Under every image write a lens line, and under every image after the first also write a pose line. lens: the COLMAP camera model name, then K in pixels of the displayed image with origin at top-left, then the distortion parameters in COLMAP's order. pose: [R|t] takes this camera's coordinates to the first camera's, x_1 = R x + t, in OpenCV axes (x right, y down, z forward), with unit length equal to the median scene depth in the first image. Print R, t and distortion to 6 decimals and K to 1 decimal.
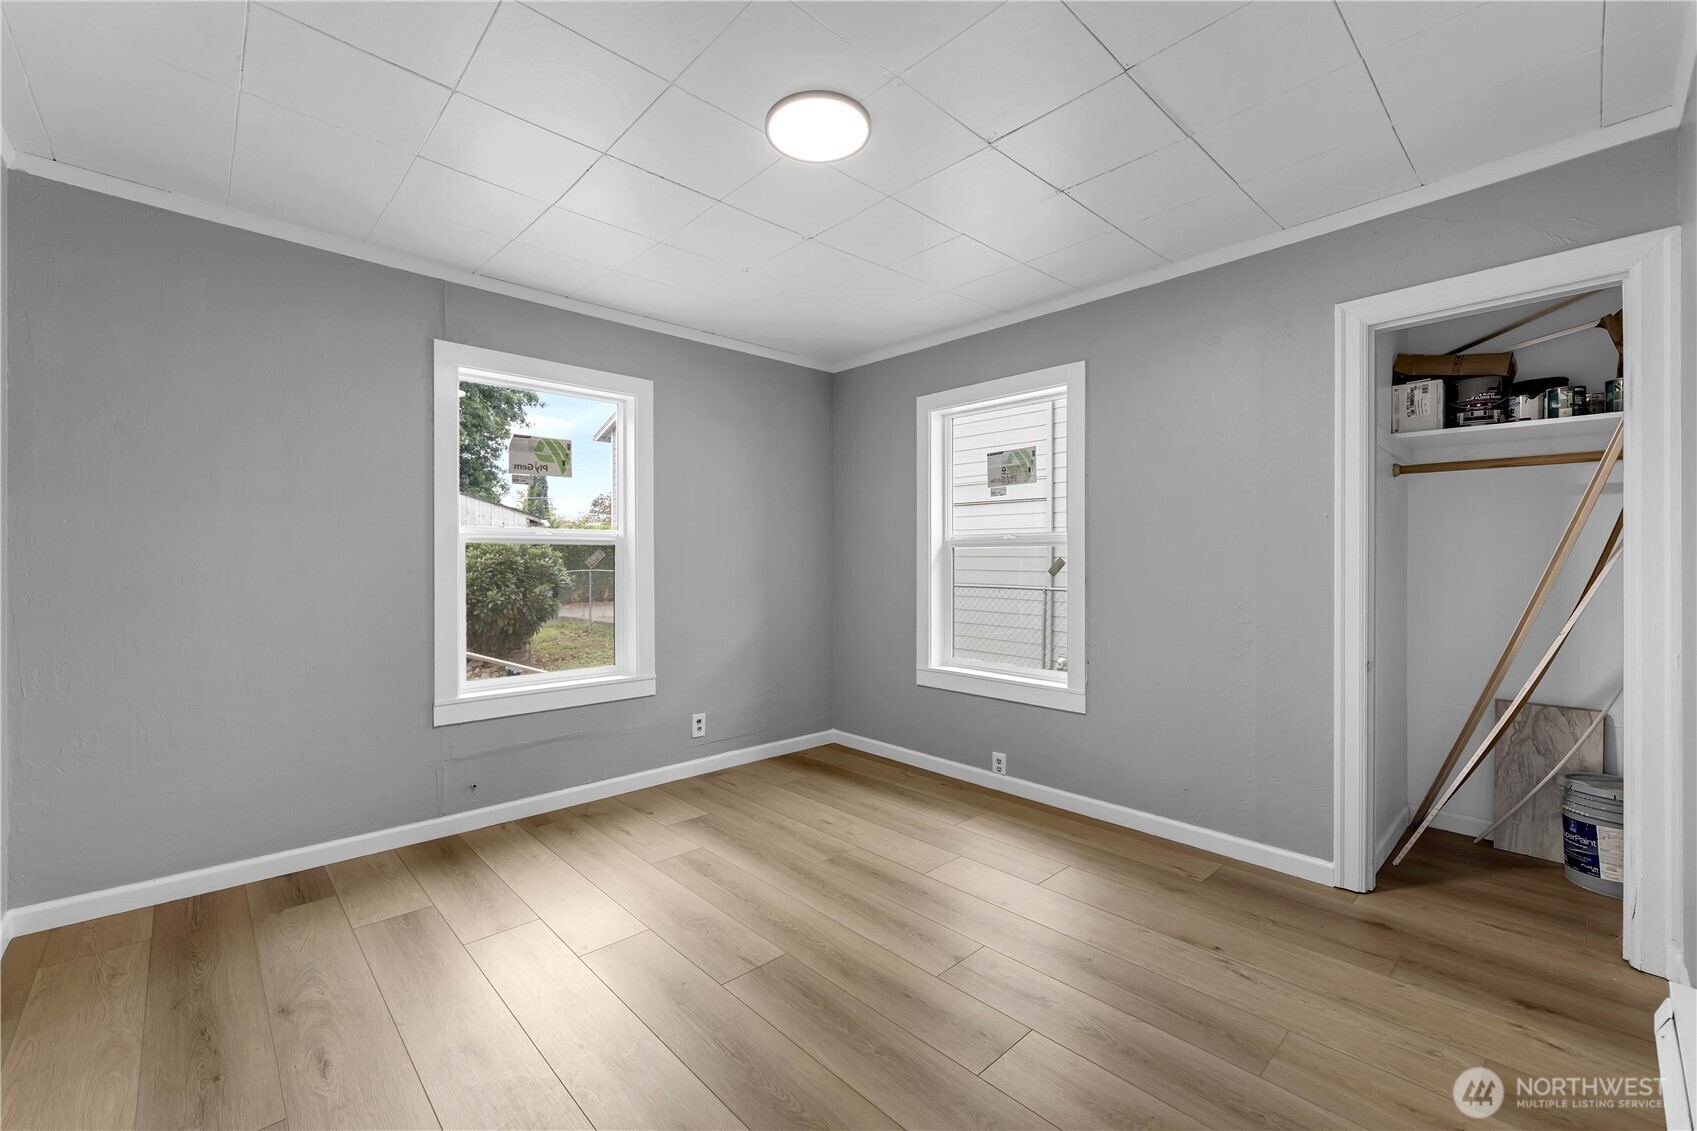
lens RADIAL K [[690.6, 0, 852.6], [0, 690.6, 562.0], [0, 0, 1]] dist [0.001718, 0.000281]
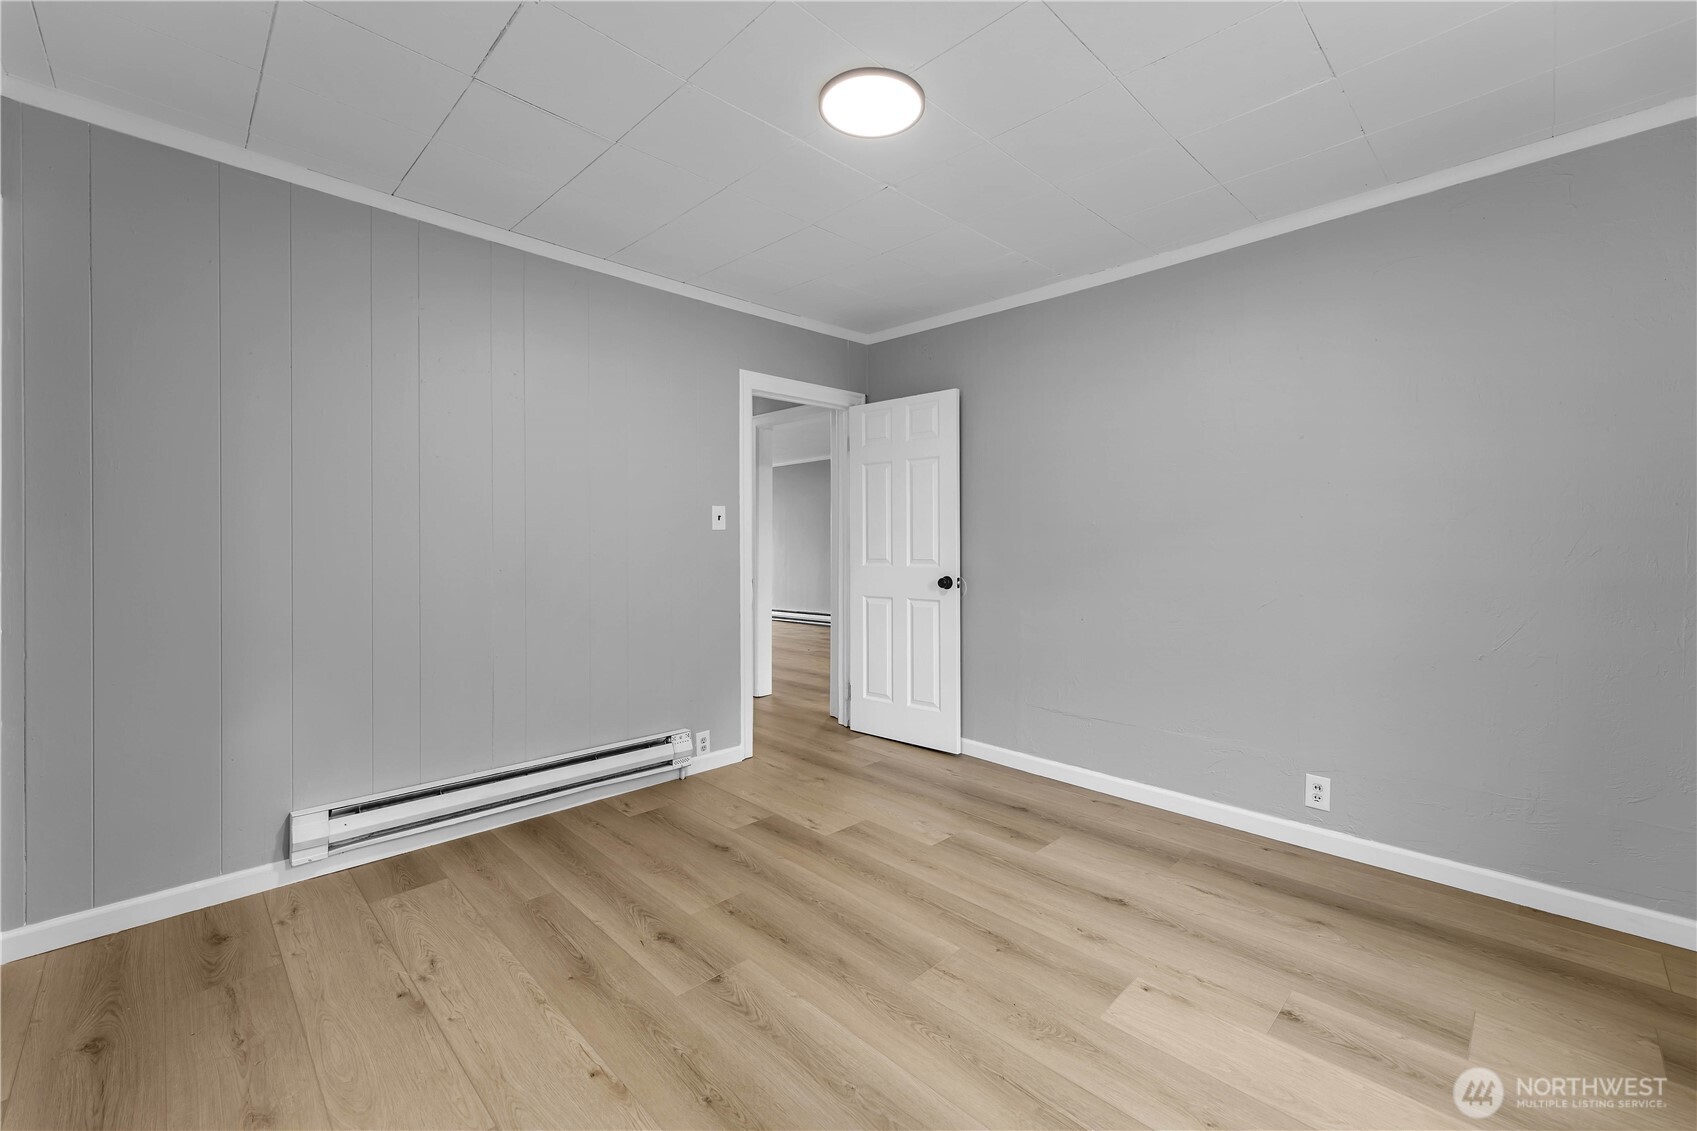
lens RADIAL K [[690.6, 0, 852.6], [0, 690.6, 562.0], [0, 0, 1]] dist [0.001718, 0.000281]
pose [[-0.999745, -0.002550, -0.022426, -0.003088], [-0.003200, 0.999575, 0.028980, 0.004754], [0.022342, 0.029044, -0.999328, 1.959963]]
